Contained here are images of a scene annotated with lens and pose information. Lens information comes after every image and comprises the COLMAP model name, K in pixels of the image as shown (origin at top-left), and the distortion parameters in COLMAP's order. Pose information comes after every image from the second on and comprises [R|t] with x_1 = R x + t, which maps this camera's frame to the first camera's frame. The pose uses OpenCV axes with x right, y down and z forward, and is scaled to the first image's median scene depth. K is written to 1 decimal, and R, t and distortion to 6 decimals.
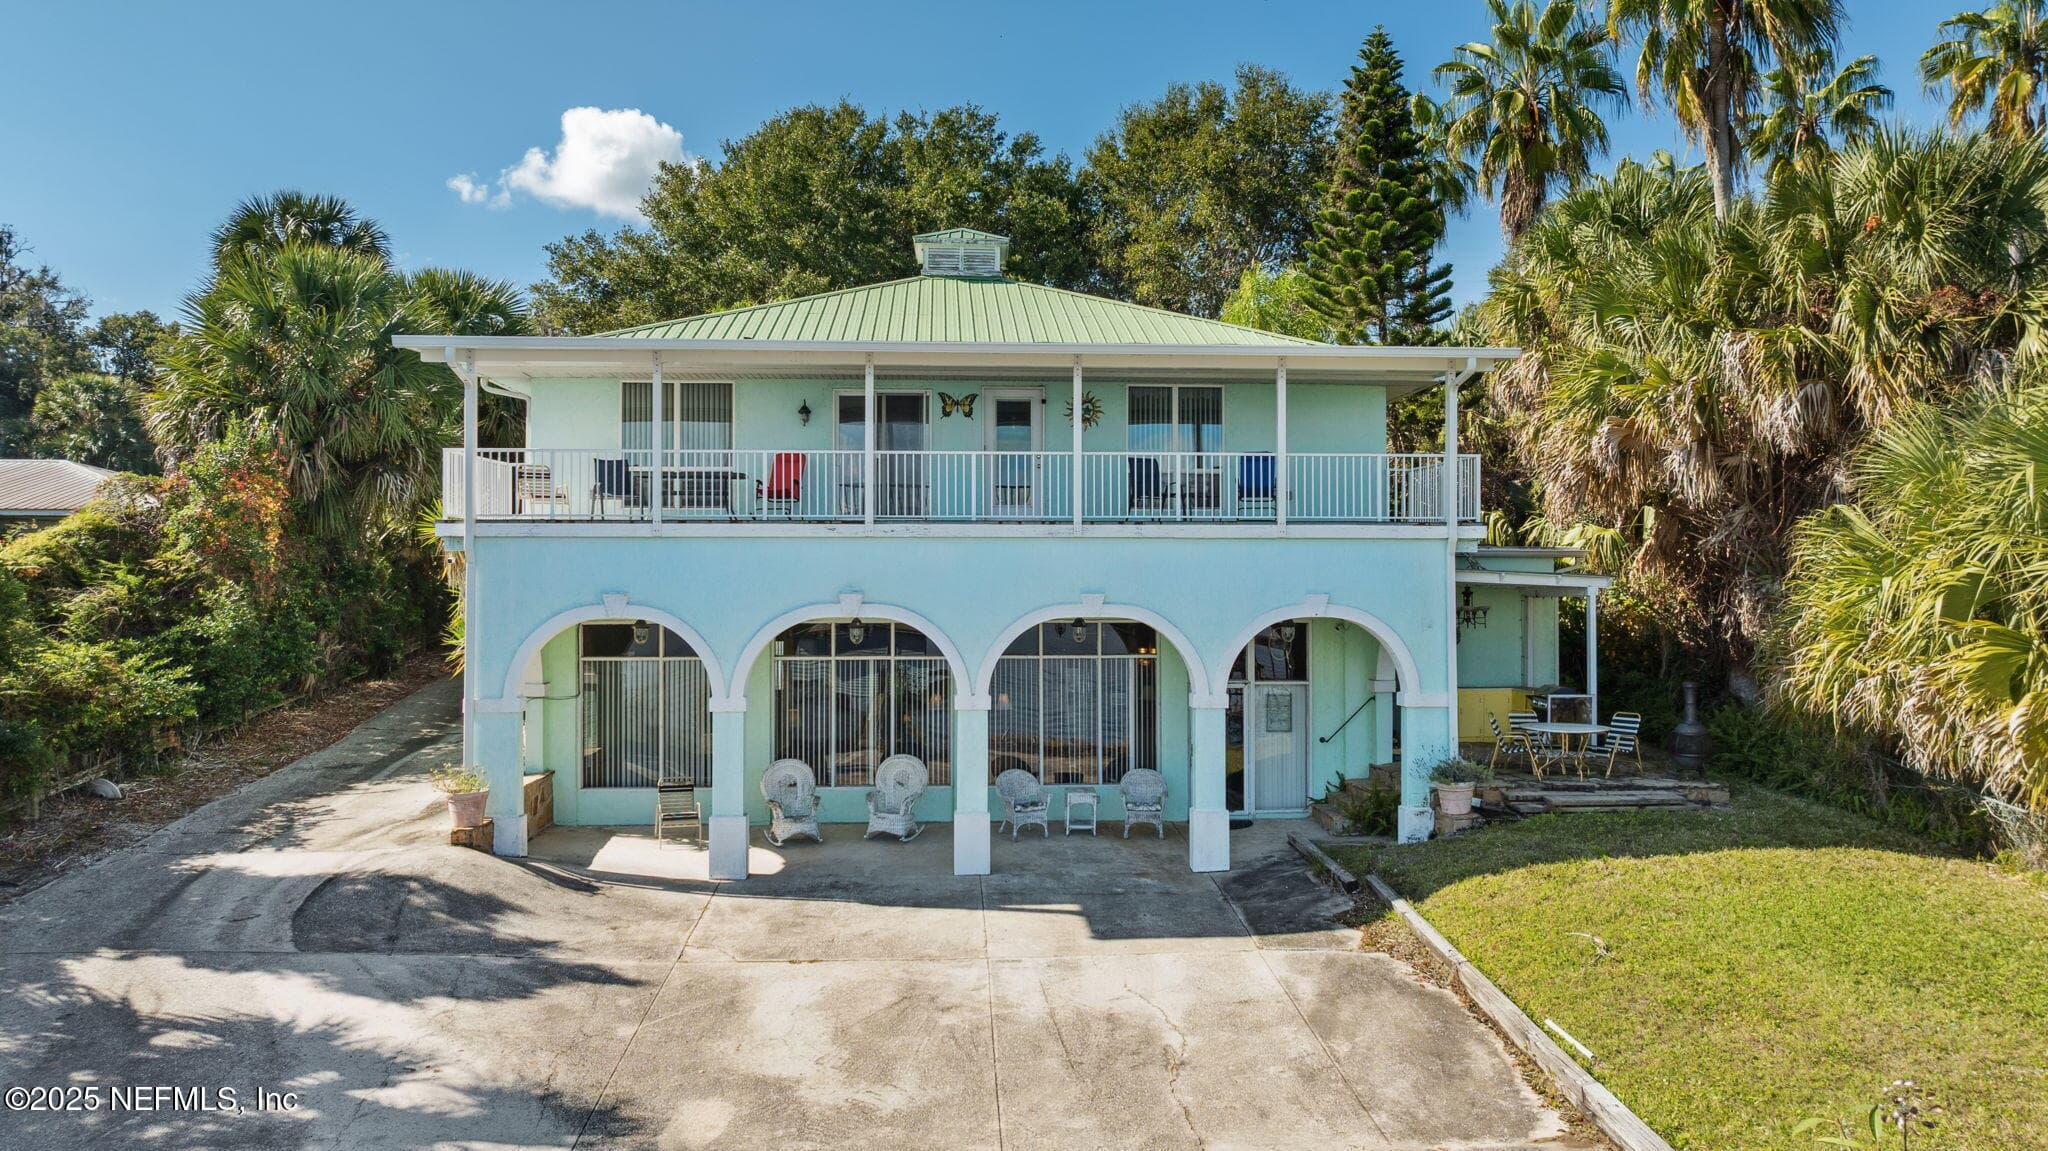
lens RADIAL K [[1423.4, 0, 1018.2], [0, 1423.4, 550.6], [0, 0, 1]] dist [-0.004336, -0.003779]
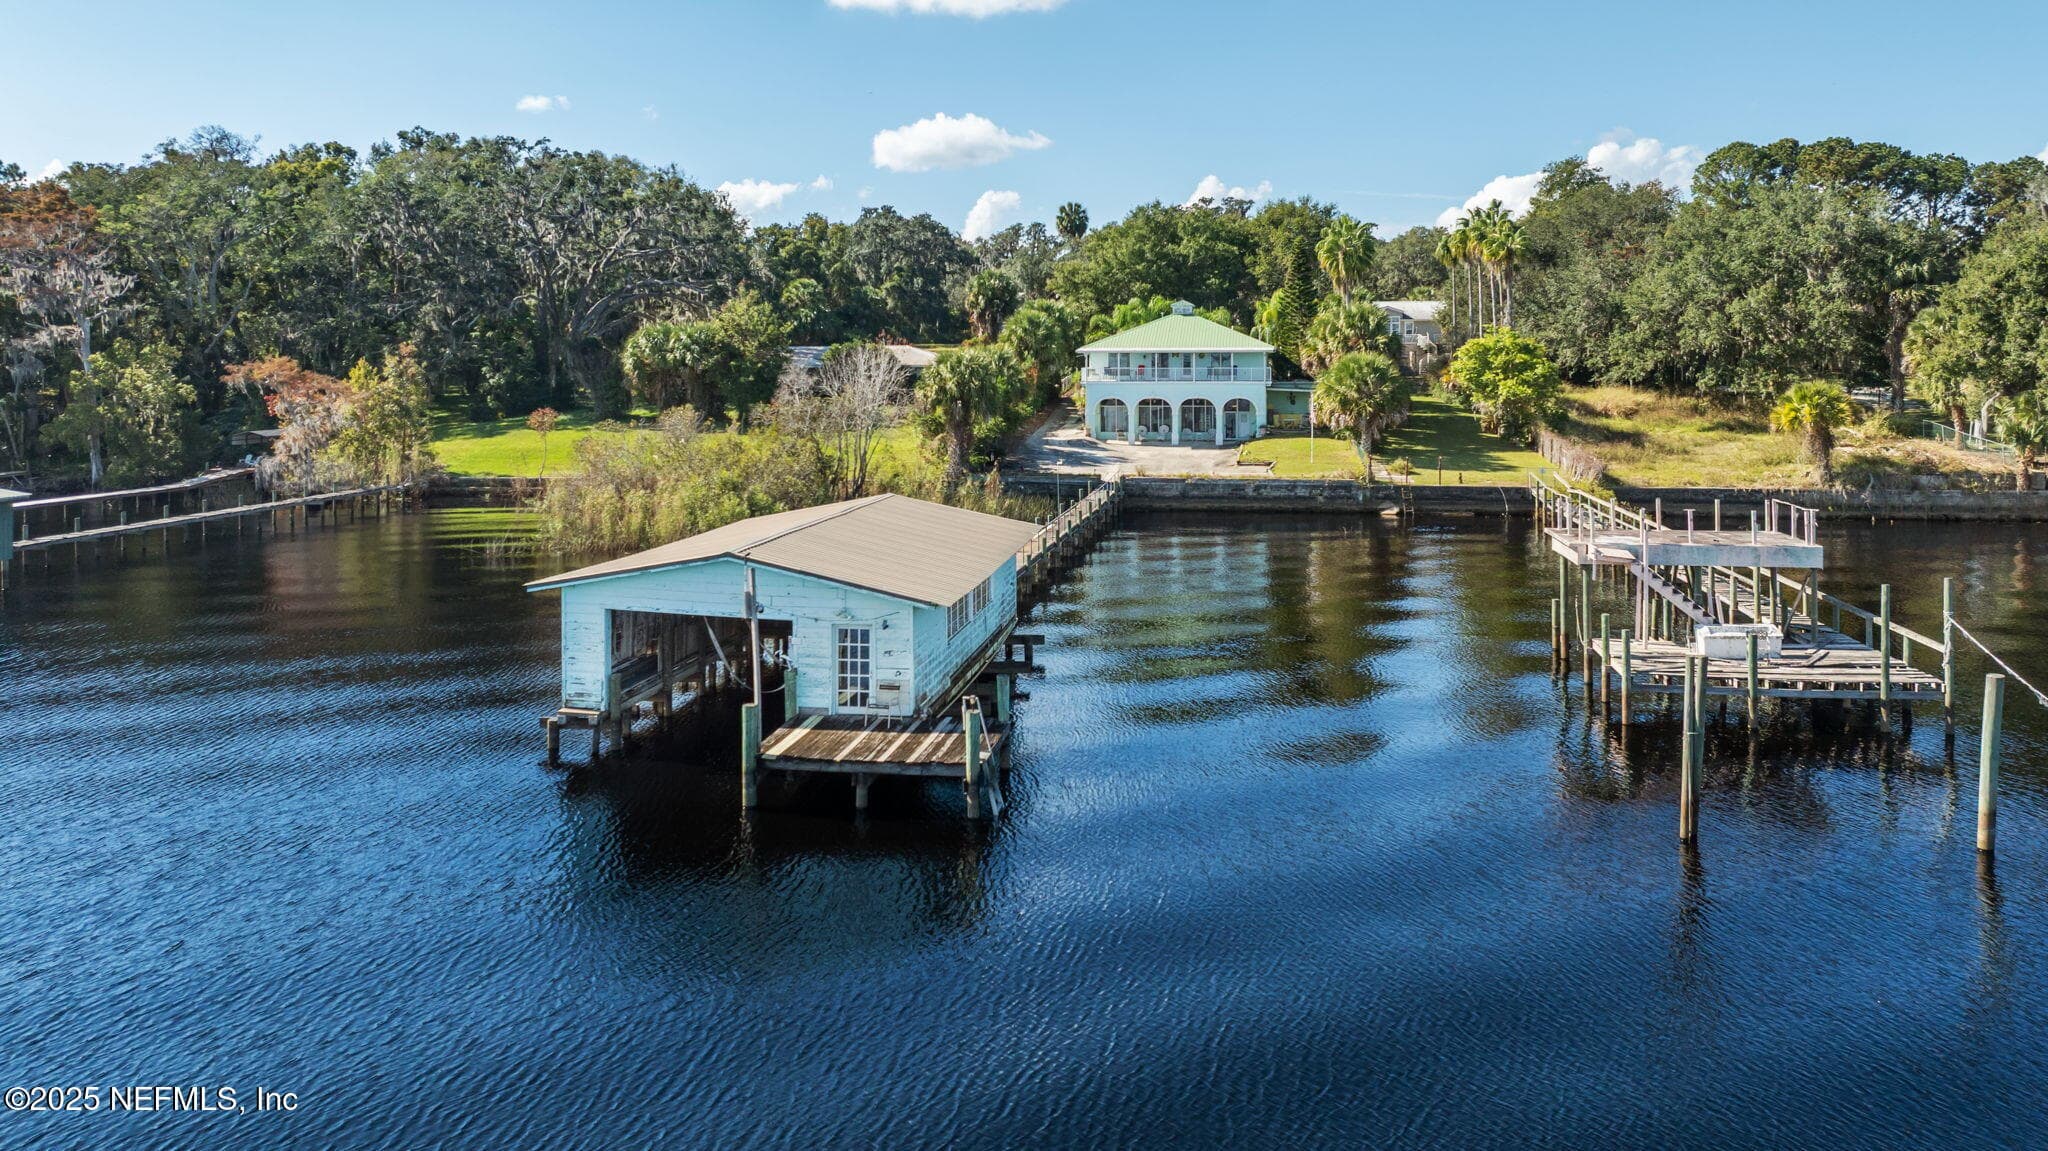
lens RADIAL K [[1512.9, 0, 1039.6], [0, 1512.9, 375.9], [0, 0, 1]] dist [-0.023604, 0.001261]
pose [[0.976875, 0.000090, -0.213810, 0.535551], [0.007724, 0.999332, 0.035712, -0.190663], [0.213671, -0.036538, 0.976222, -3.648250]]
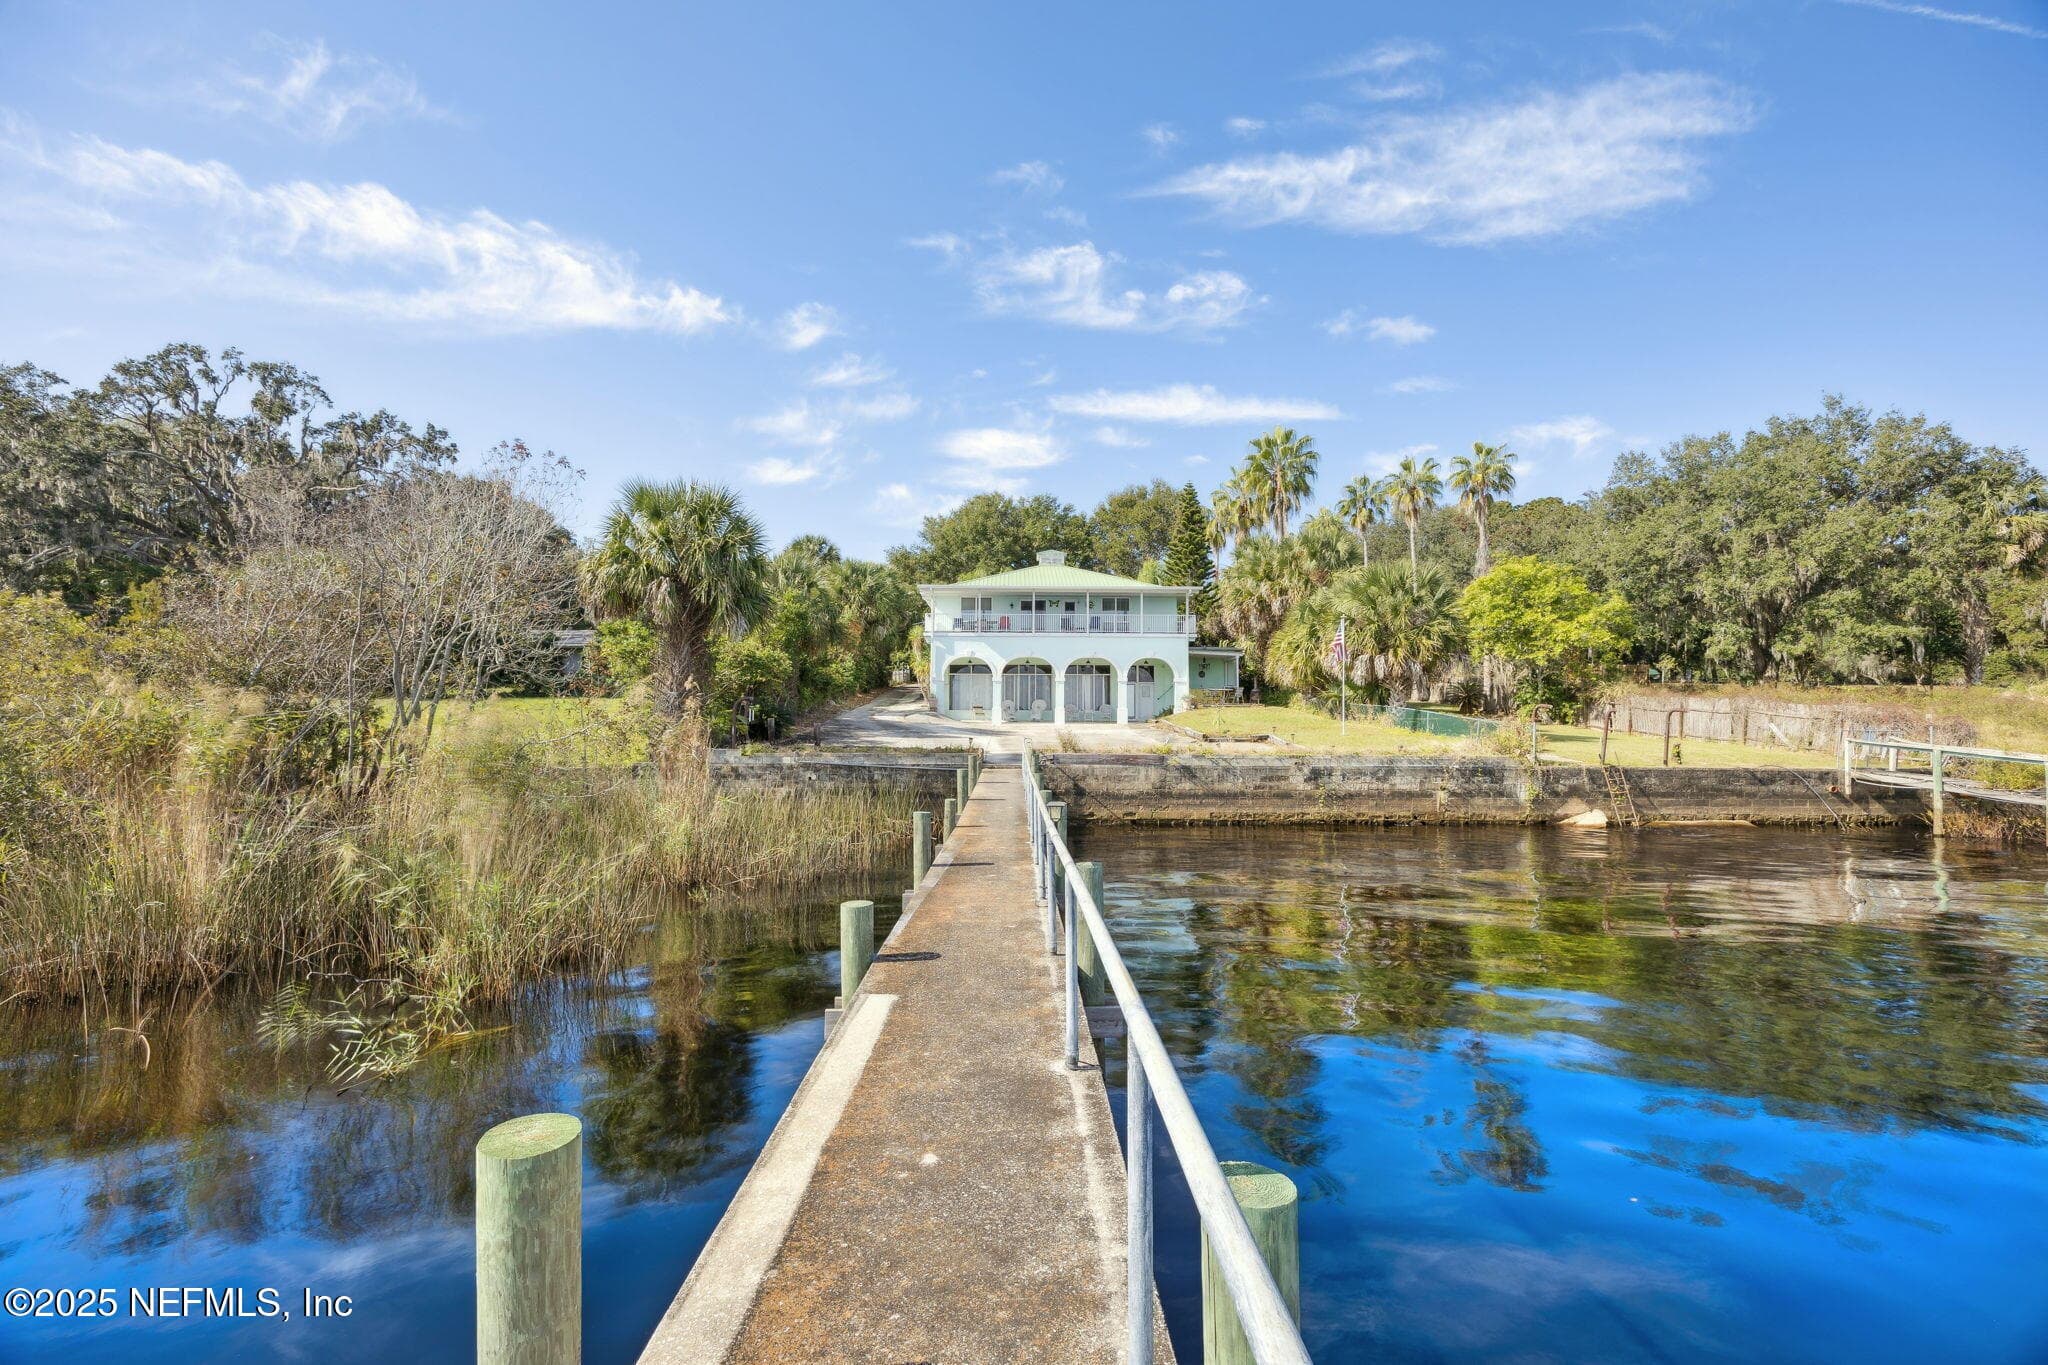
lens RADIAL K [[842.7, 0, 1024.0], [0, 842.7, 682.5], [0, 0, 1]] dist [-0.007311, 0.000042]
pose [[0.999278, 0.001999, -0.037937, -0.032158], [-0.003226, 0.999472, -0.032331, 0.141834], [0.037852, 0.032430, 0.998757, -0.957005]]
